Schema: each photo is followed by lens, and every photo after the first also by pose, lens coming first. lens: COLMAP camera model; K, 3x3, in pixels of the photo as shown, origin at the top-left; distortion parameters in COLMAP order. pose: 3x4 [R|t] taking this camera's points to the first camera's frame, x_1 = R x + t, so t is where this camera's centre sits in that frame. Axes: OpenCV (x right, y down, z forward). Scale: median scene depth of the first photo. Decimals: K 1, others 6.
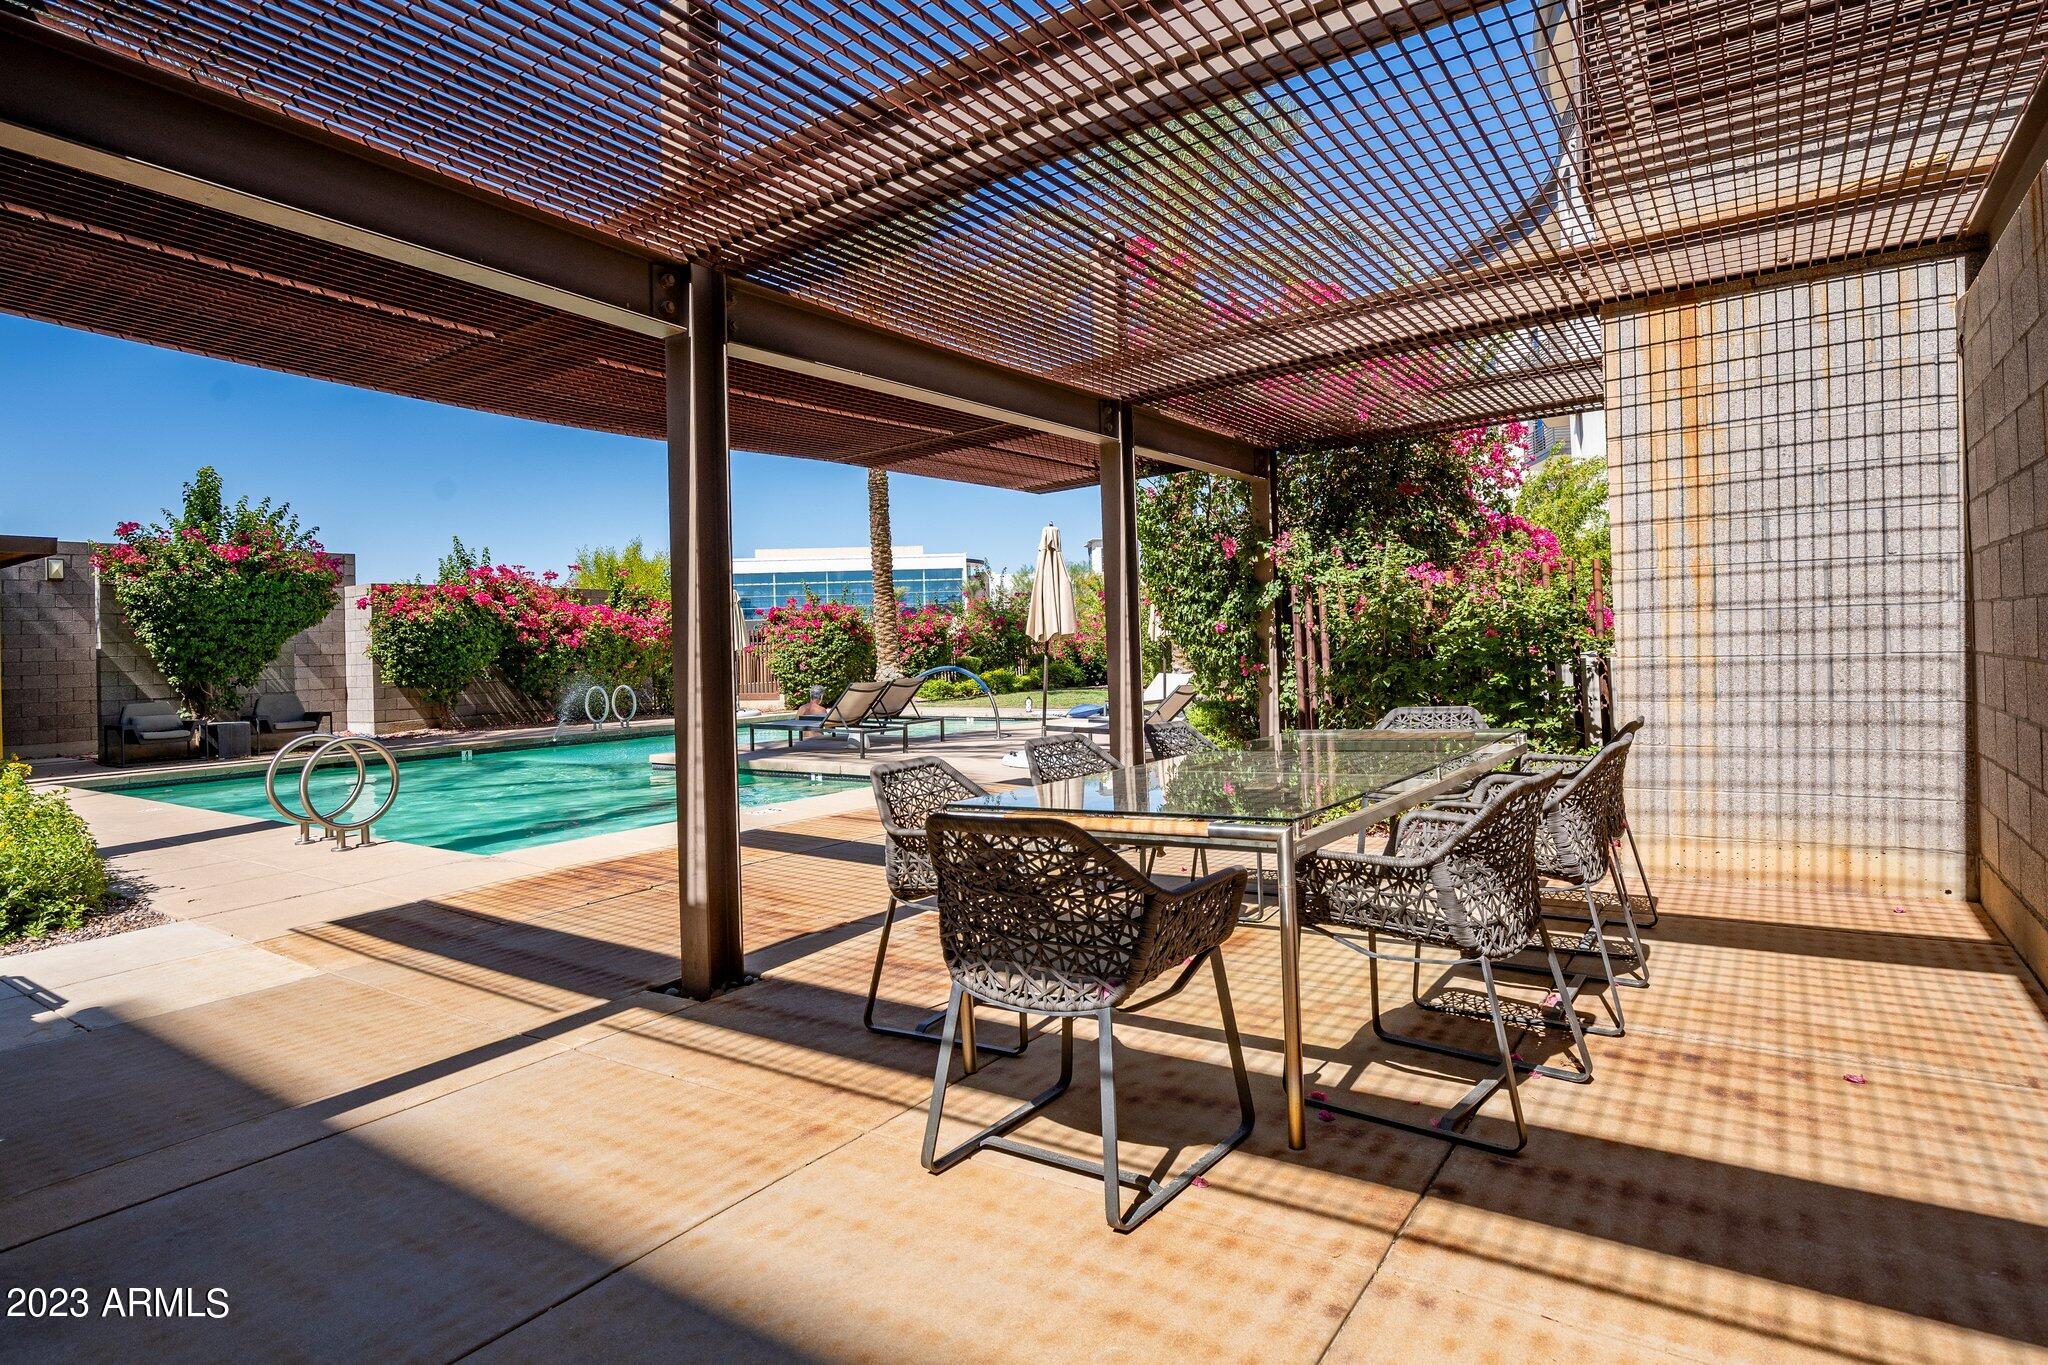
lens RADIAL K [[1113.0, 0, 1019.8], [0, 1113.0, 618.1], [0, 0, 1]] dist [-0.002281, -0.000612]
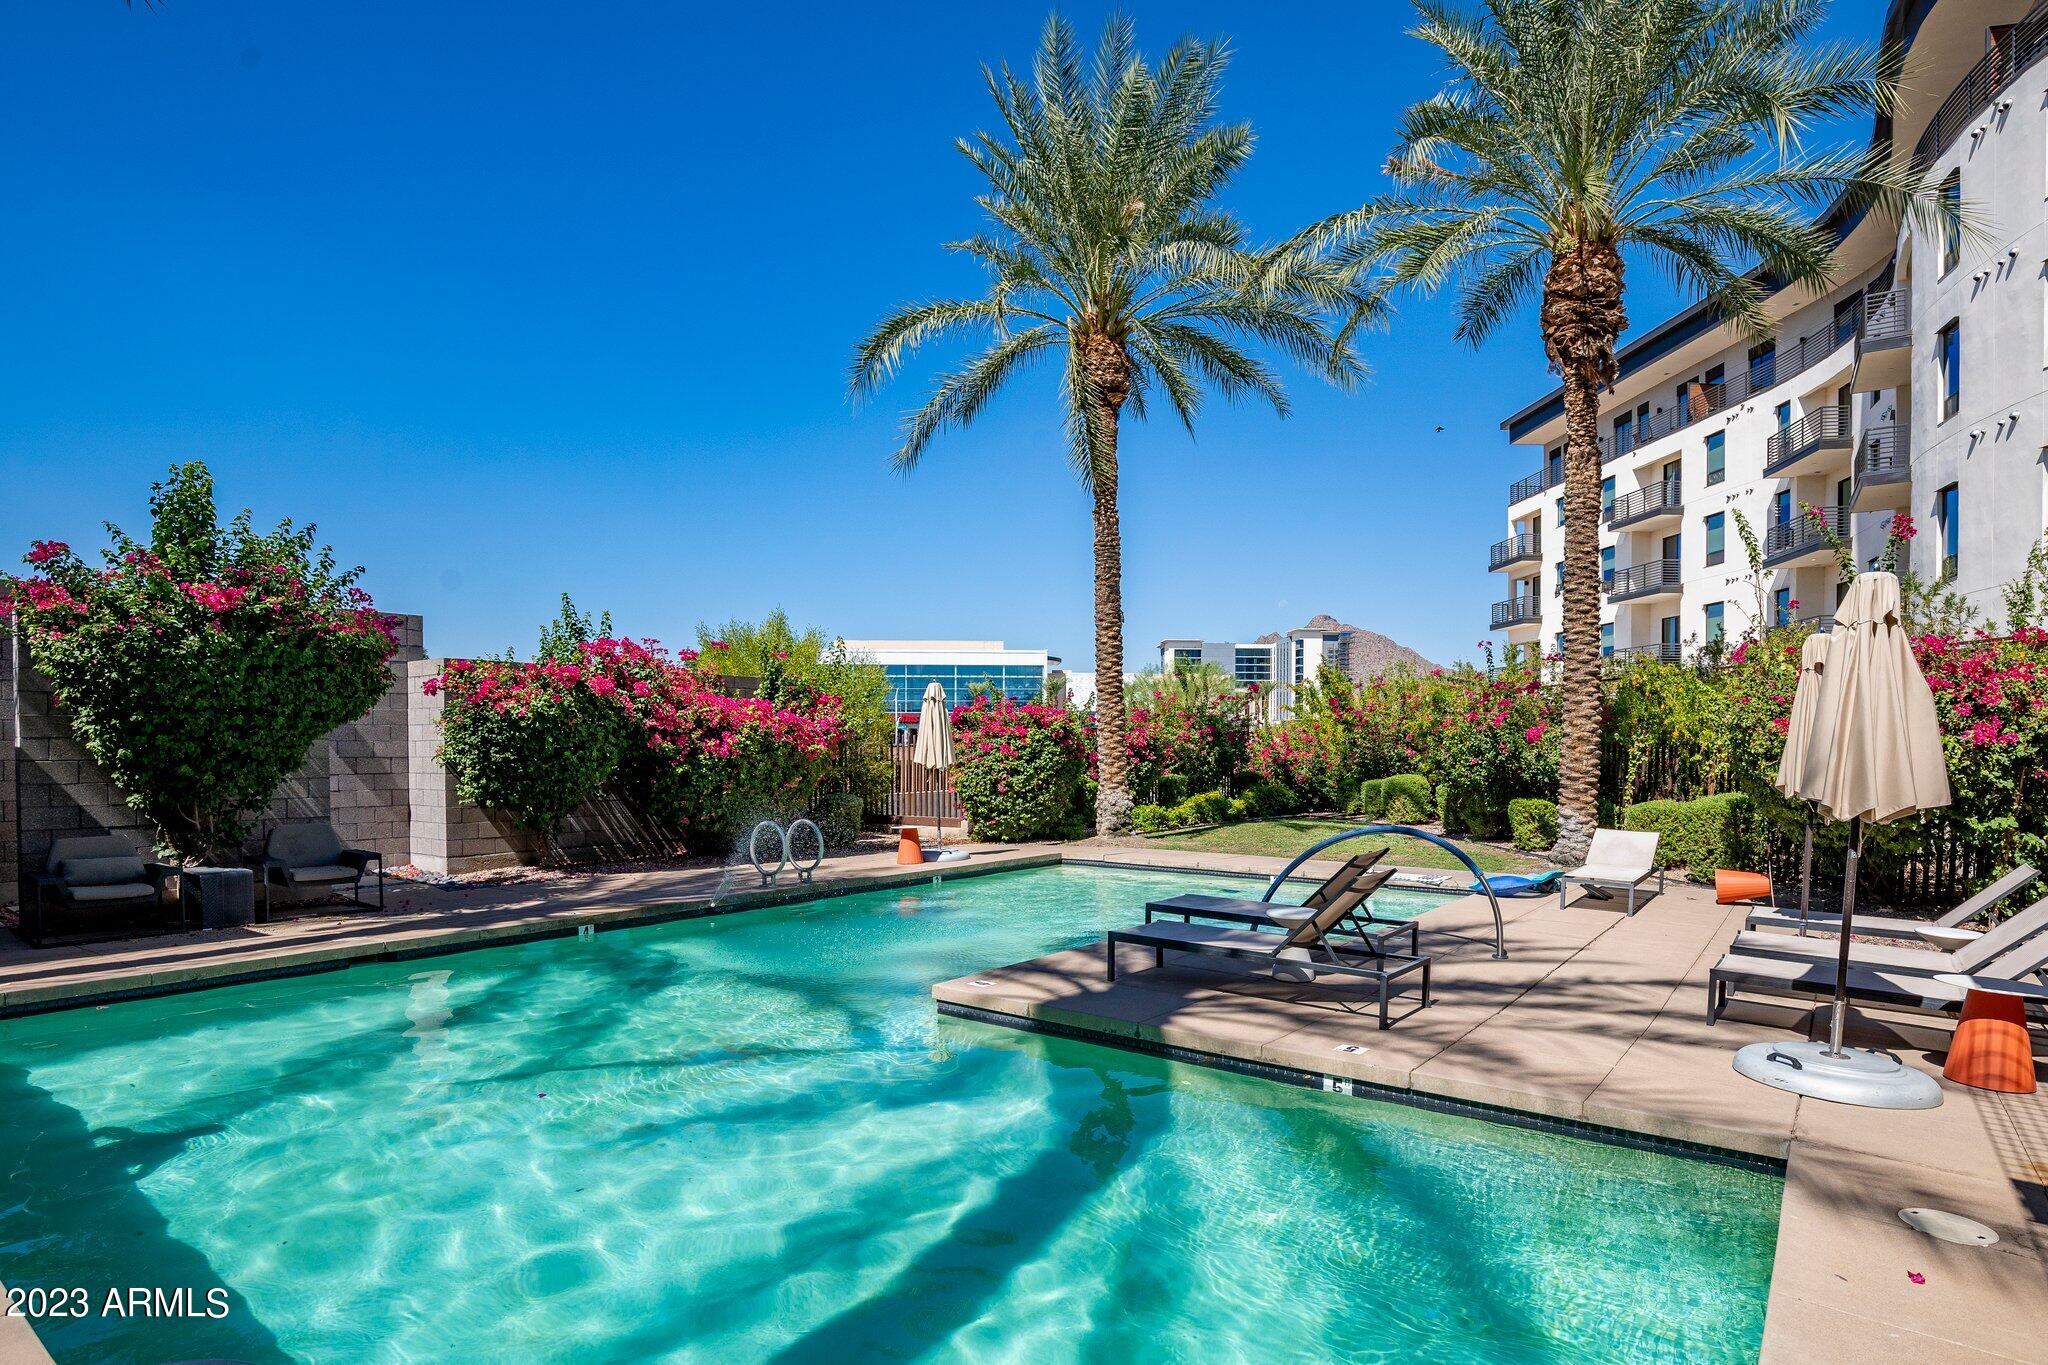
lens RADIAL K [[1077.3, 0, 1031.4], [0, 1077.3, 761.8], [0, 0, 1]] dist [-0.018847, 0.000675]
pose [[0.998921, 0.033300, -0.032365, -0.193759], [-0.031955, 0.998638, 0.041232, -0.005913], [0.033694, -0.040153, 0.998625, 0.342794]]
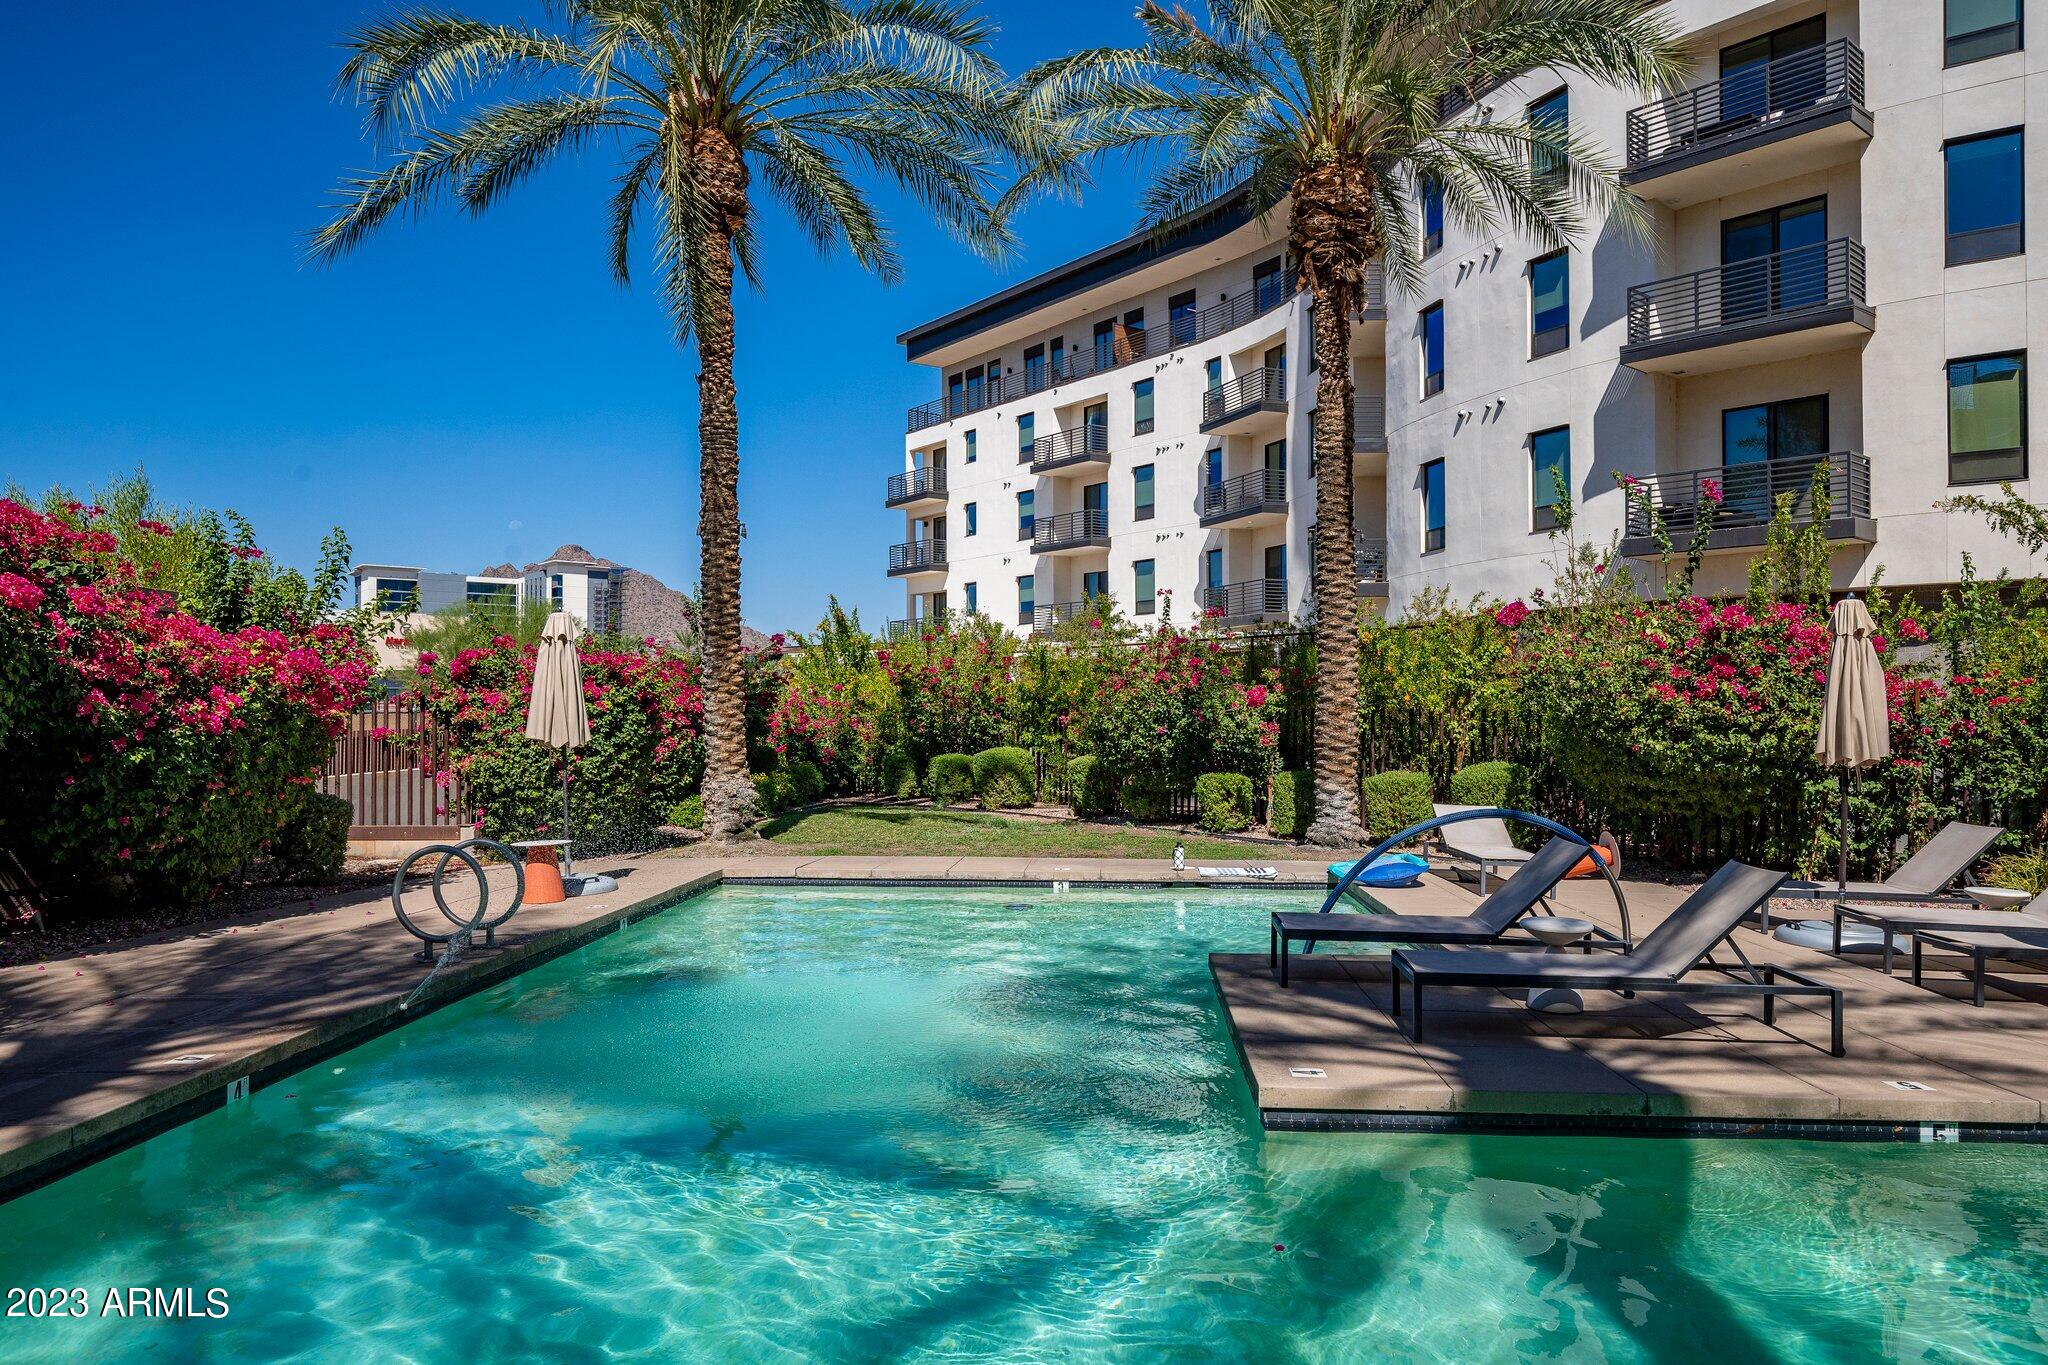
lens RADIAL K [[1362.0, 0, 1024.0], [0, 1362.0, 682.5], [0, 0, 1]] dist [0.002711, 0.001605]
pose [[0.852566, 0.044181, 0.520749, -0.434171], [-0.041076, 0.999003, -0.017508, 0.005646], [-0.521004, -0.006463, 0.853530, 0.476348]]
